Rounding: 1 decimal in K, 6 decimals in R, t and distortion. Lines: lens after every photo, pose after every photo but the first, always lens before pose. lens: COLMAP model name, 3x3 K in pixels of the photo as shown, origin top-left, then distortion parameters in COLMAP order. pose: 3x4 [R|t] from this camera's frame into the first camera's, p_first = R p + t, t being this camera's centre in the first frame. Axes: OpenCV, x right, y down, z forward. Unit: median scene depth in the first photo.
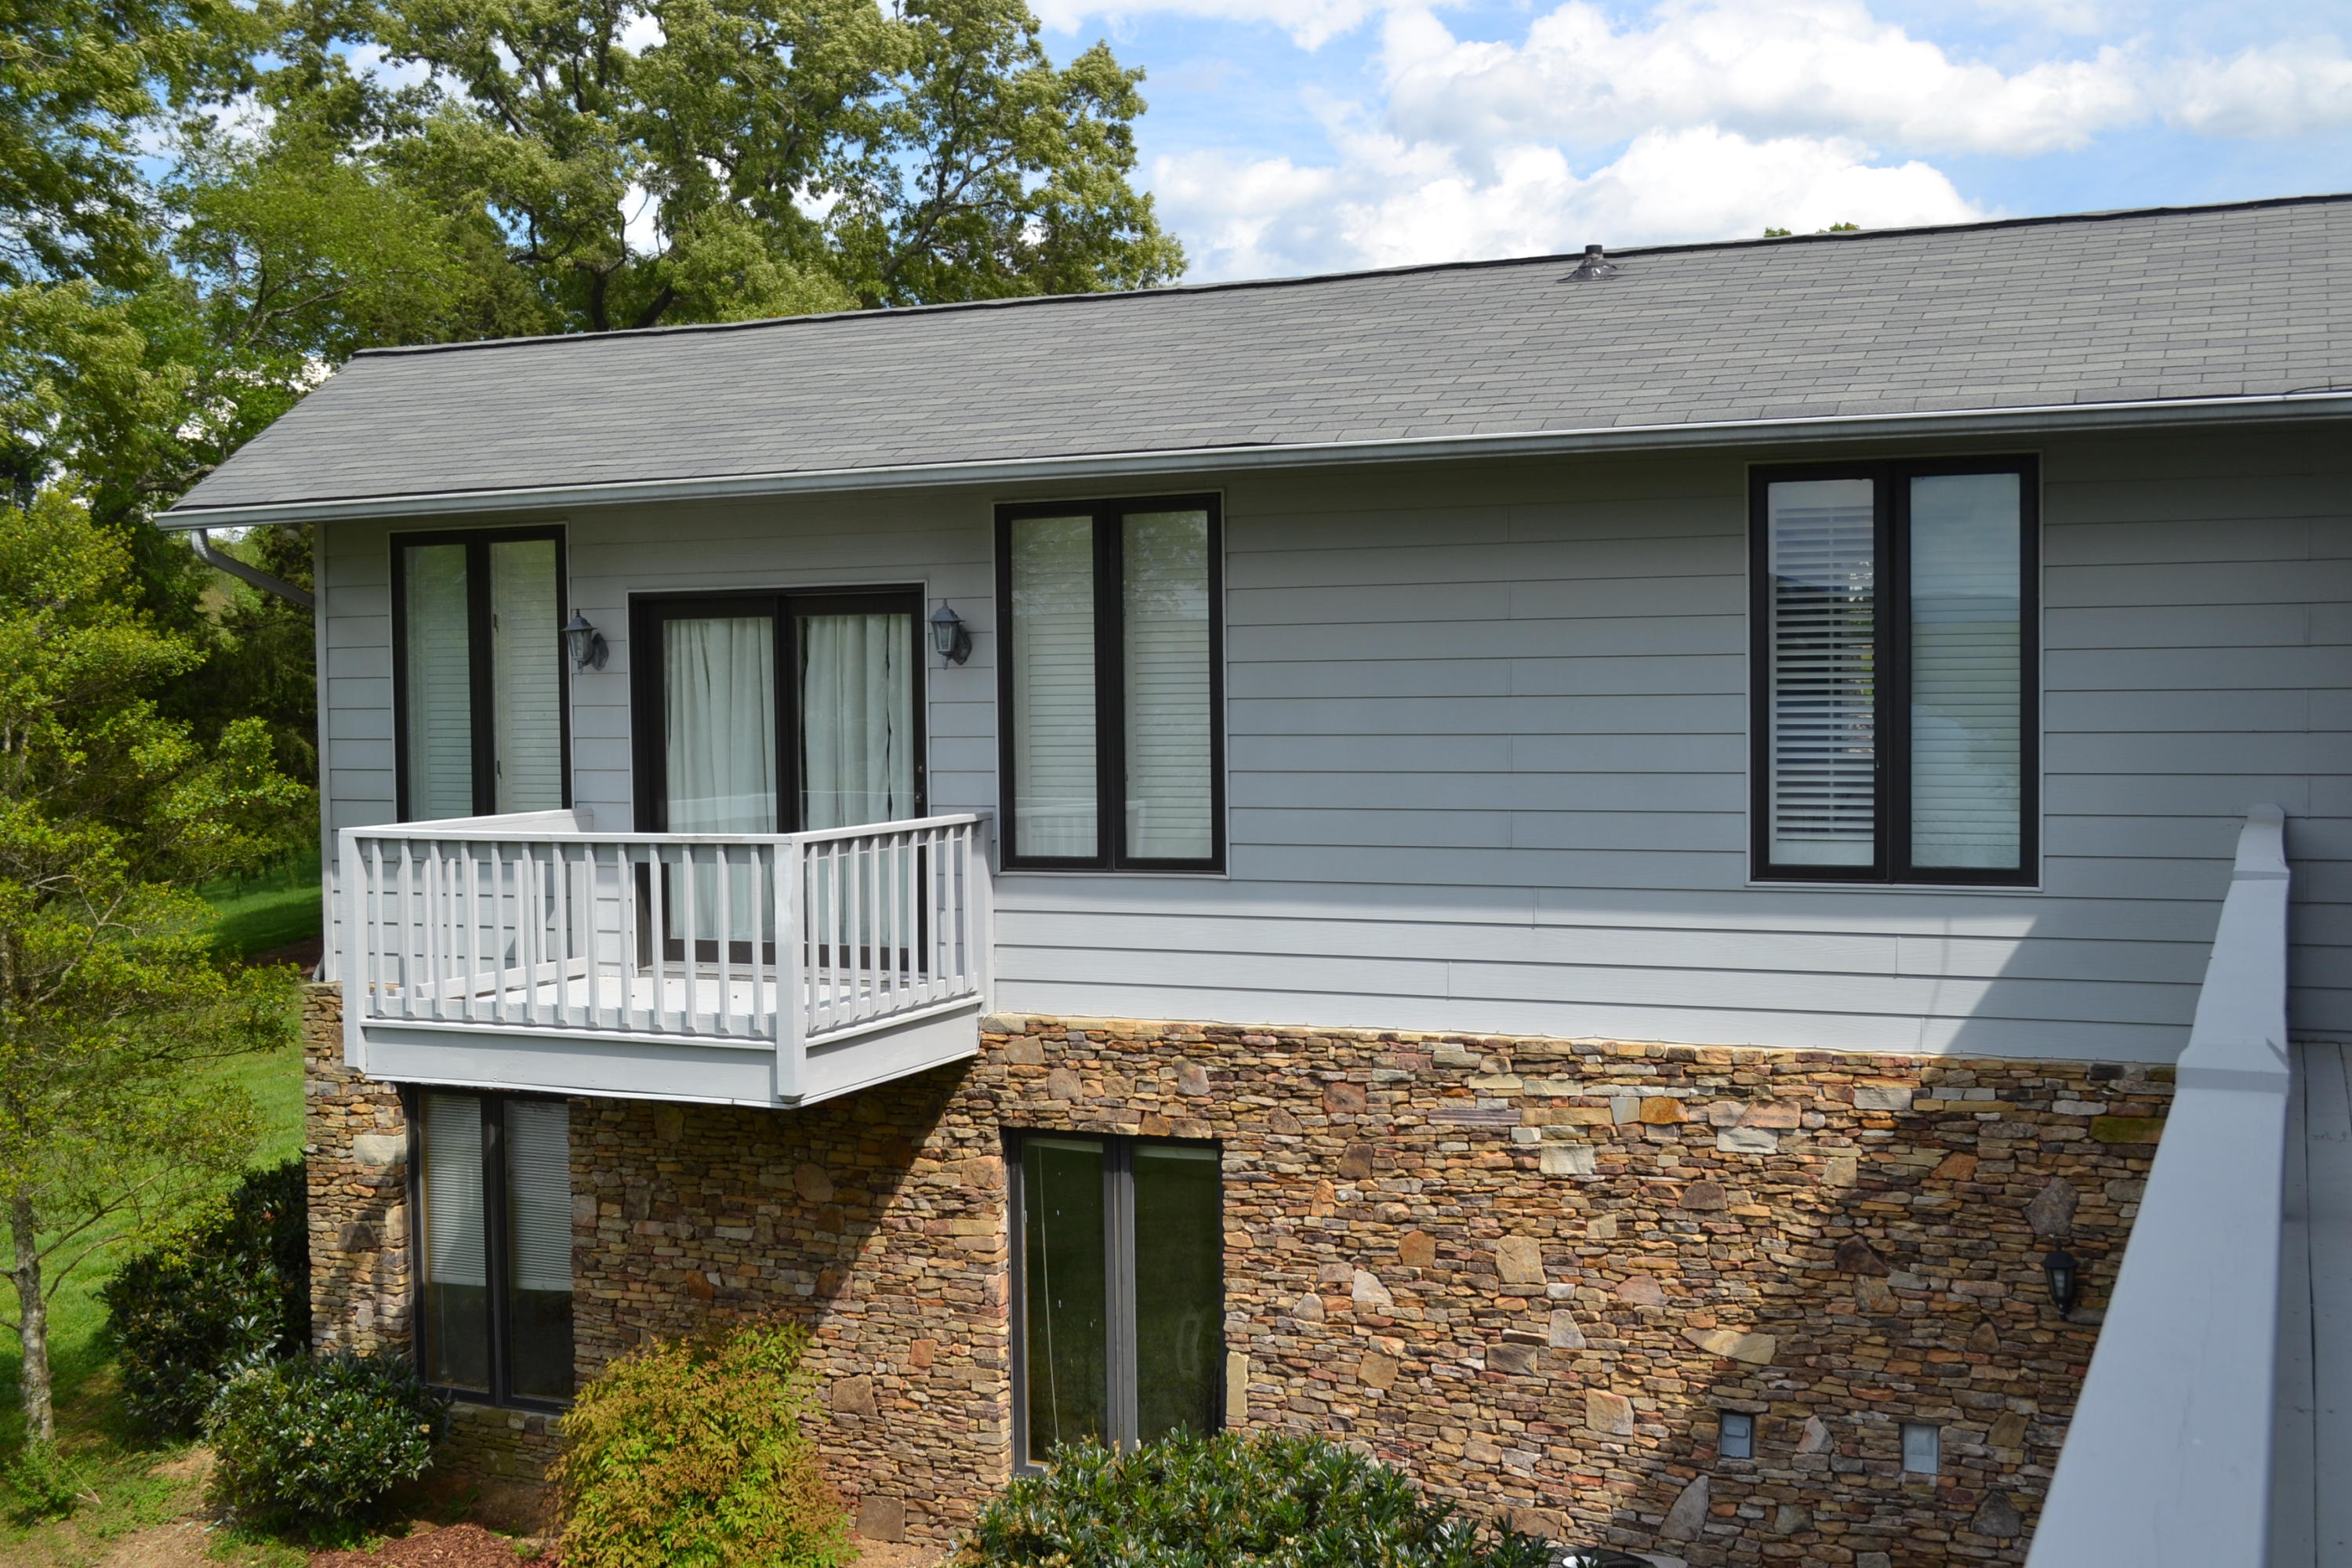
lens RADIAL K [[2515.4, 0, 1173.4], [0, 2515.4, 778.5], [0, 0, 1]] dist [-0.043978, 0.000000]
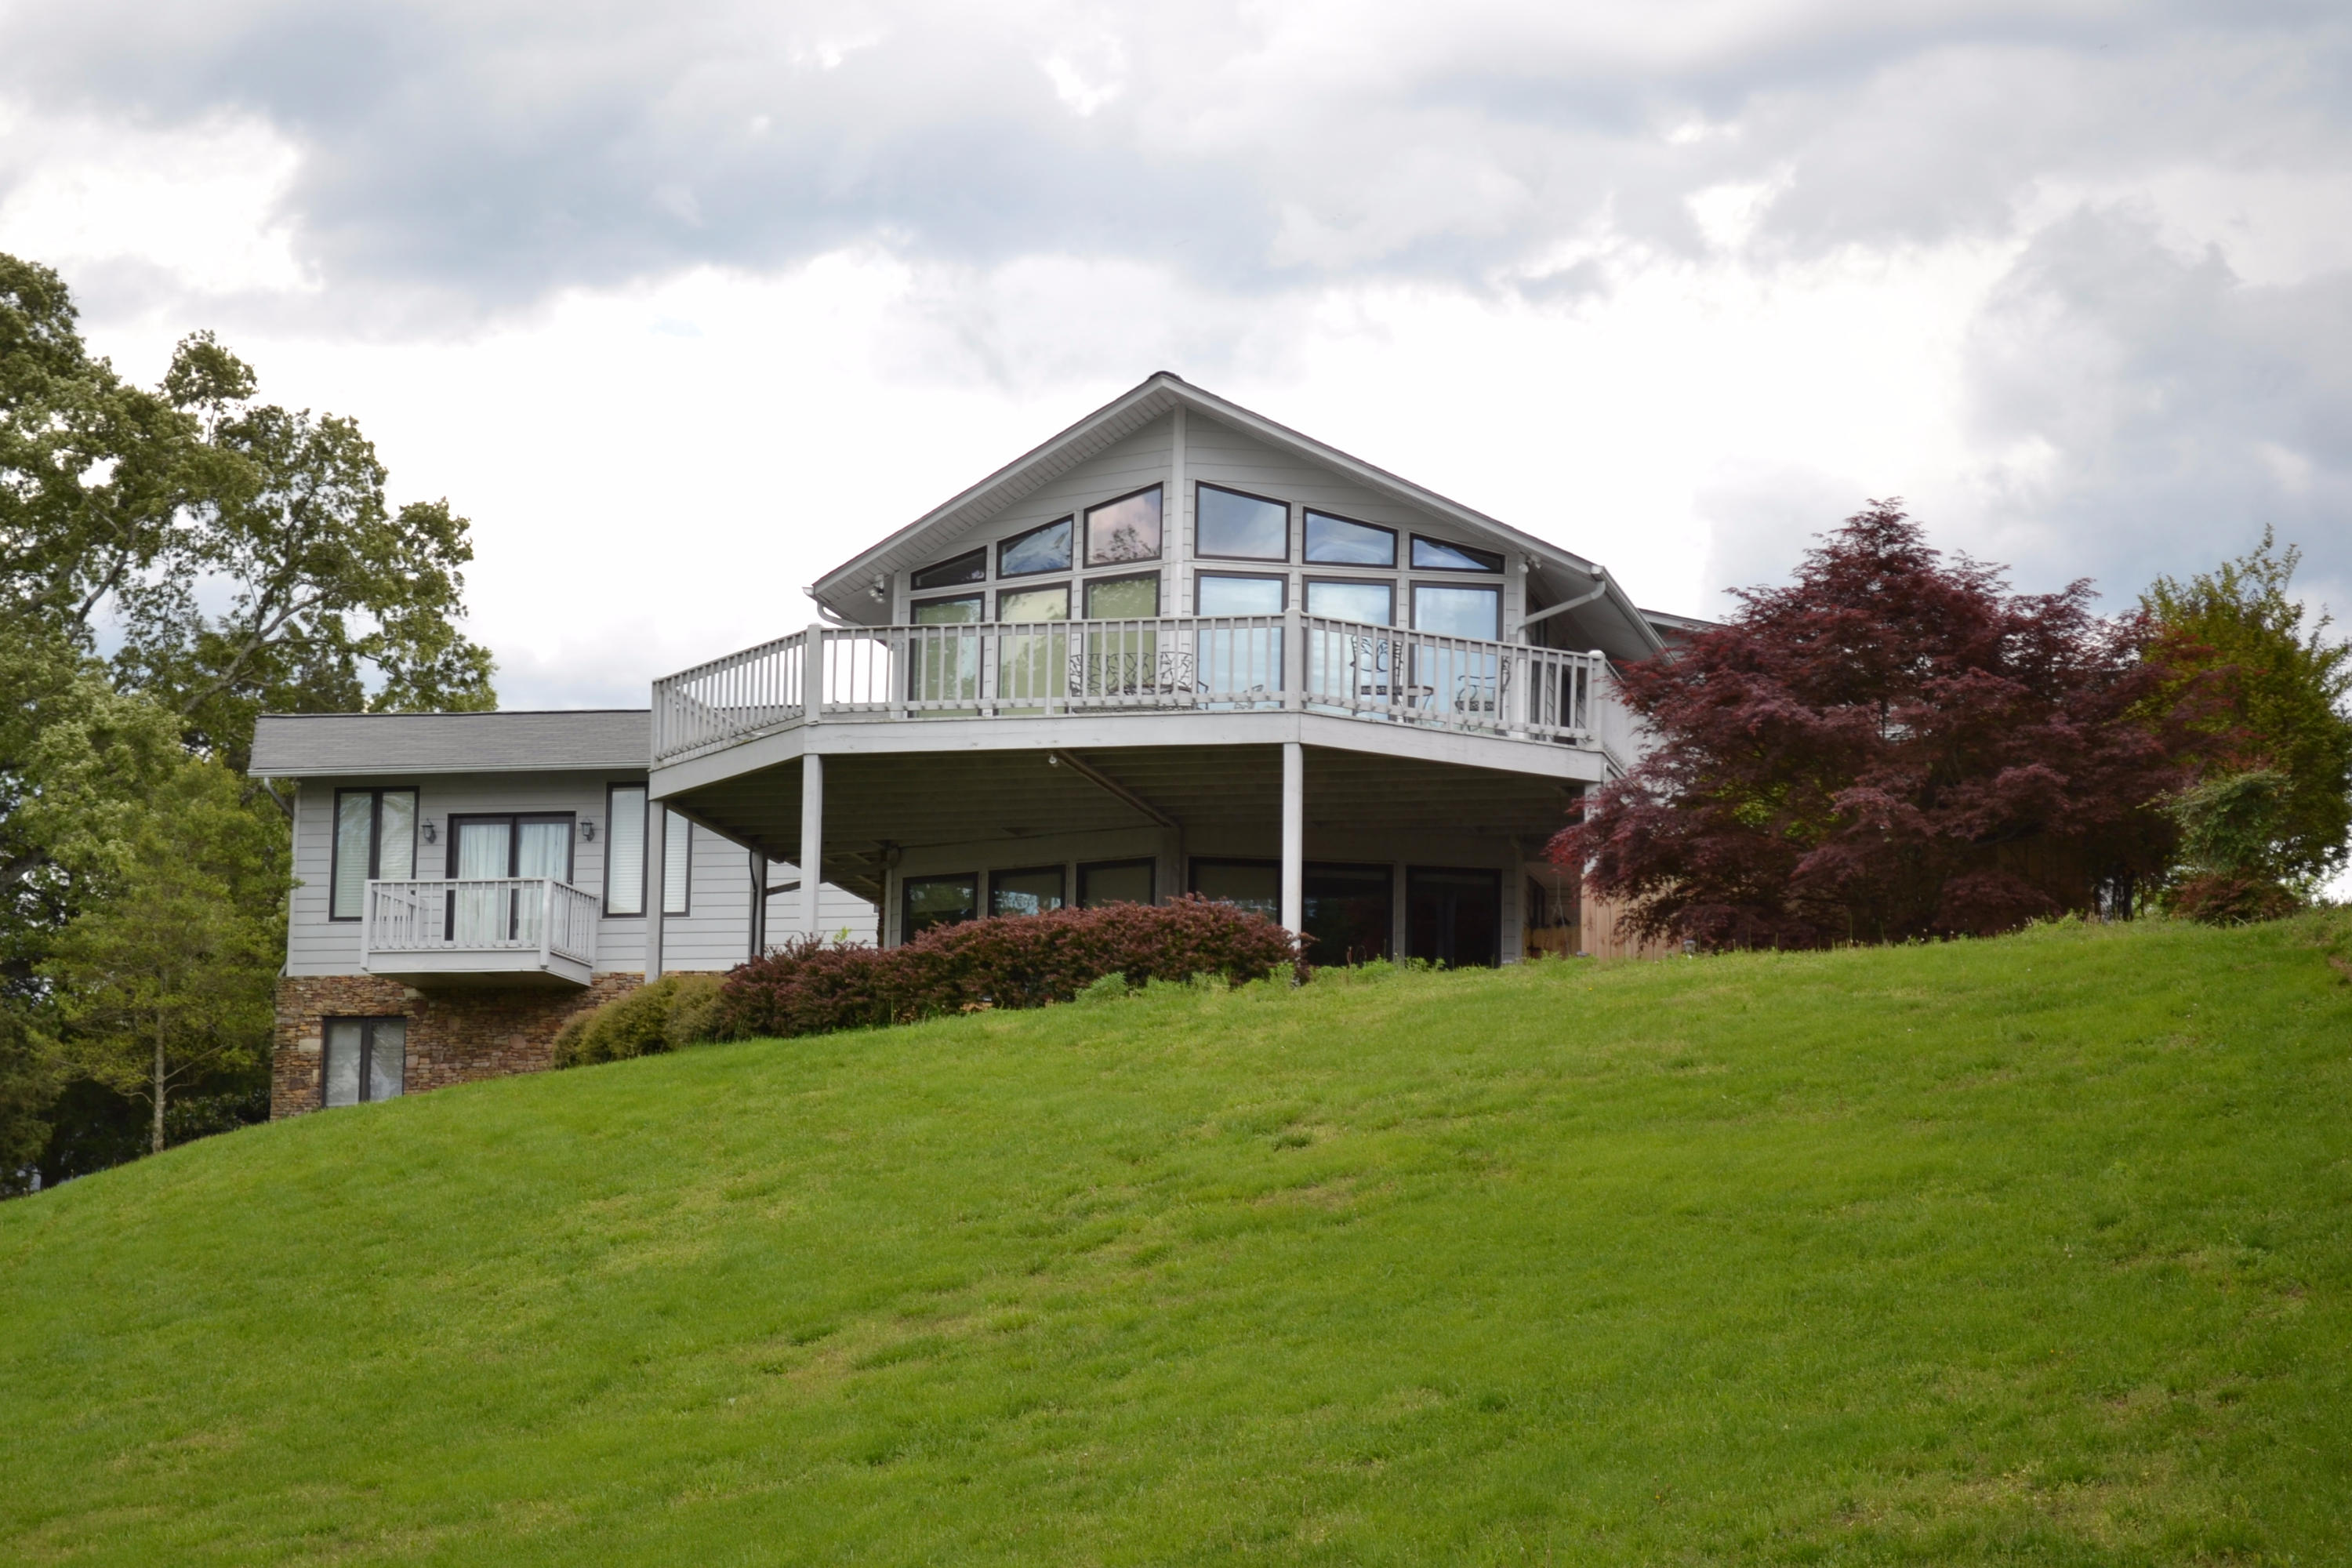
lens RADIAL K [[5257.9, 0, 1174.6], [0, 5257.9, 786.6], [0, 0, 1]] dist [-0.003219, 0.000000]
pose [[0.984971, 0.062416, 0.161051, -0.385711], [-0.028830, 0.978755, -0.202996, 1.033685], [-0.170299, 0.195301, 0.965844, -4.578460]]
